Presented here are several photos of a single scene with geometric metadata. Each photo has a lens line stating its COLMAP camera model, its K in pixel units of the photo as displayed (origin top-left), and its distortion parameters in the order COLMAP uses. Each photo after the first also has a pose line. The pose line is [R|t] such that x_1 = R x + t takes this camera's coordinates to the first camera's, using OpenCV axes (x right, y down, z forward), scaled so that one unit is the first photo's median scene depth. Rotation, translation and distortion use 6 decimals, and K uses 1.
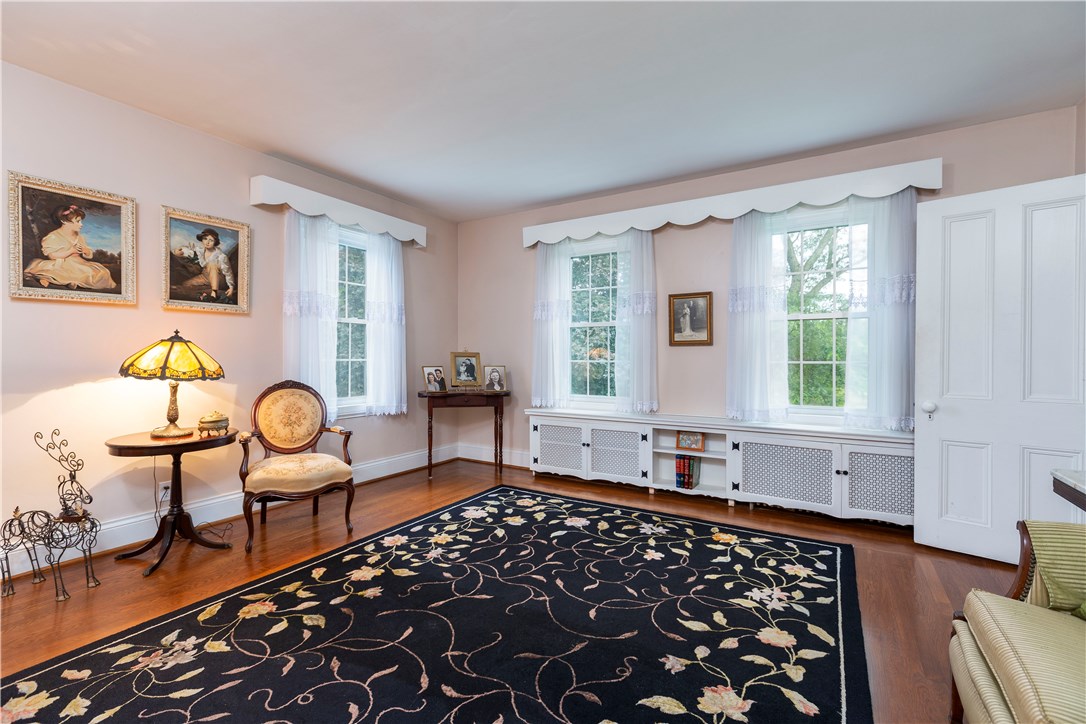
lens RADIAL K [[482.1, 0, 540.4], [0, 482.1, 359.4], [0, 0, 1]] dist [-0.000739, 0.000637]
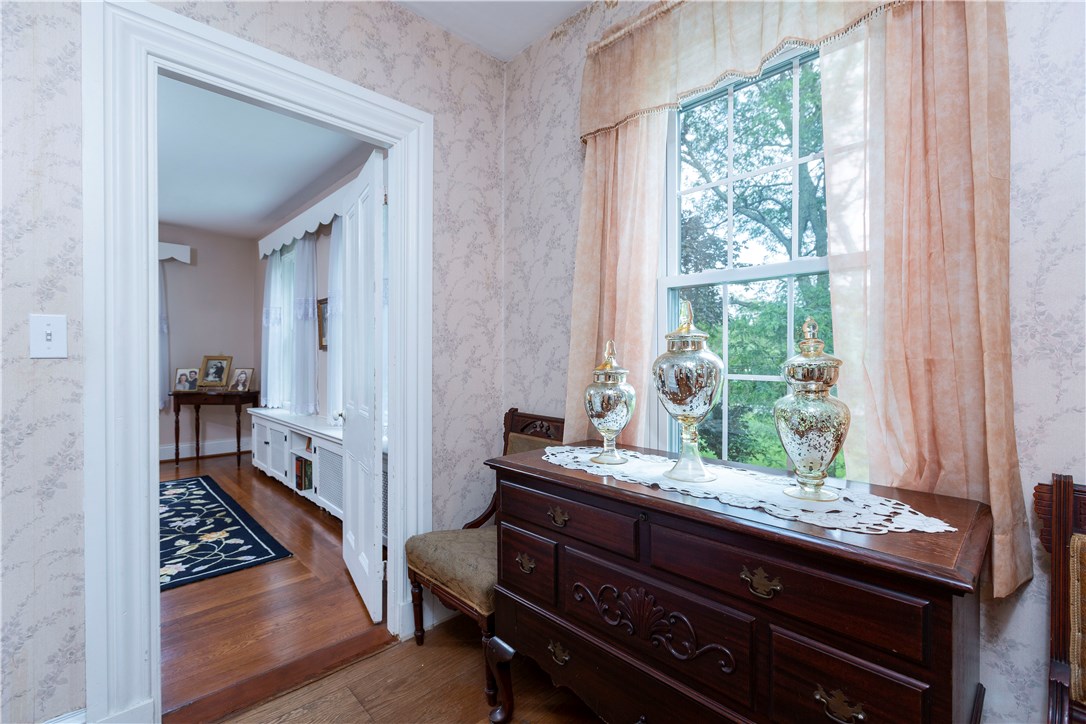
lens RADIAL K [[482.1, 0, 537.7], [0, 482.1, 359.0], [0, 0, 1]] dist [-0.000739, 0.000637]
pose [[0.965315, -0.000106, -0.261087, 1.281604], [-0.001610, 0.999978, -0.006357, -0.002459], [0.261082, 0.006557, 0.965294, 0.178634]]
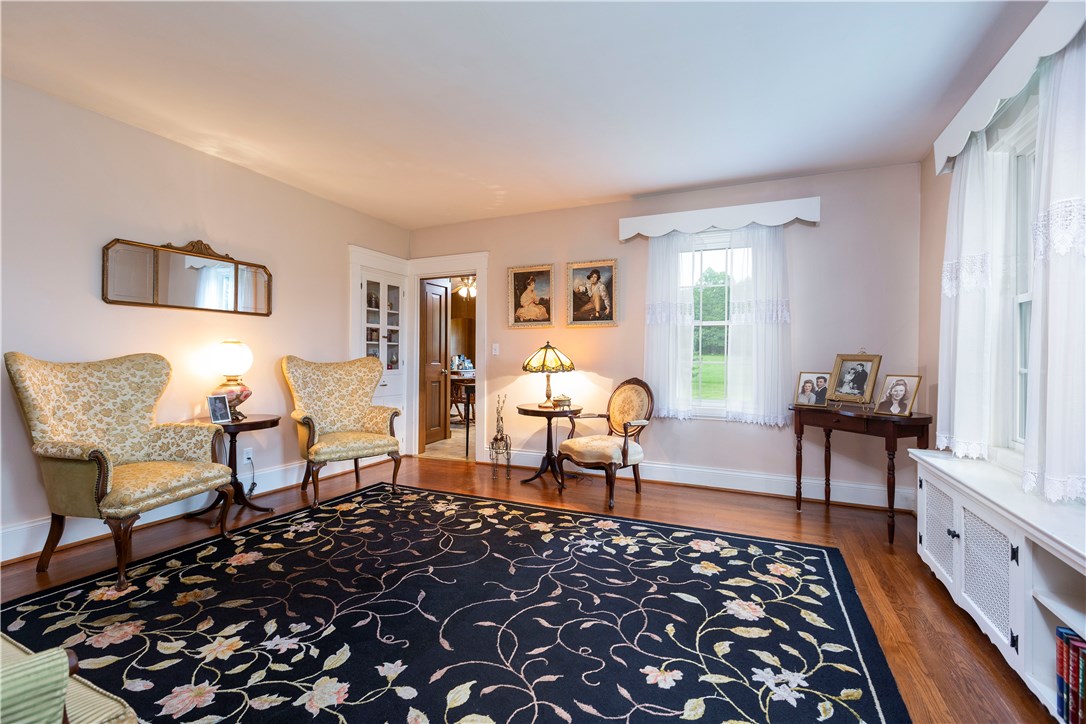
lens RADIAL K [[482.1, 0, 535.0], [0, 482.1, 359.6], [0, 0, 1]] dist [-0.000739, 0.000637]
pose [[0.116377, 0.004249, -0.993196, 0.742312], [-0.014684, 0.999889, 0.002557, -0.003037], [0.993097, 0.014286, 0.116426, 0.676143]]
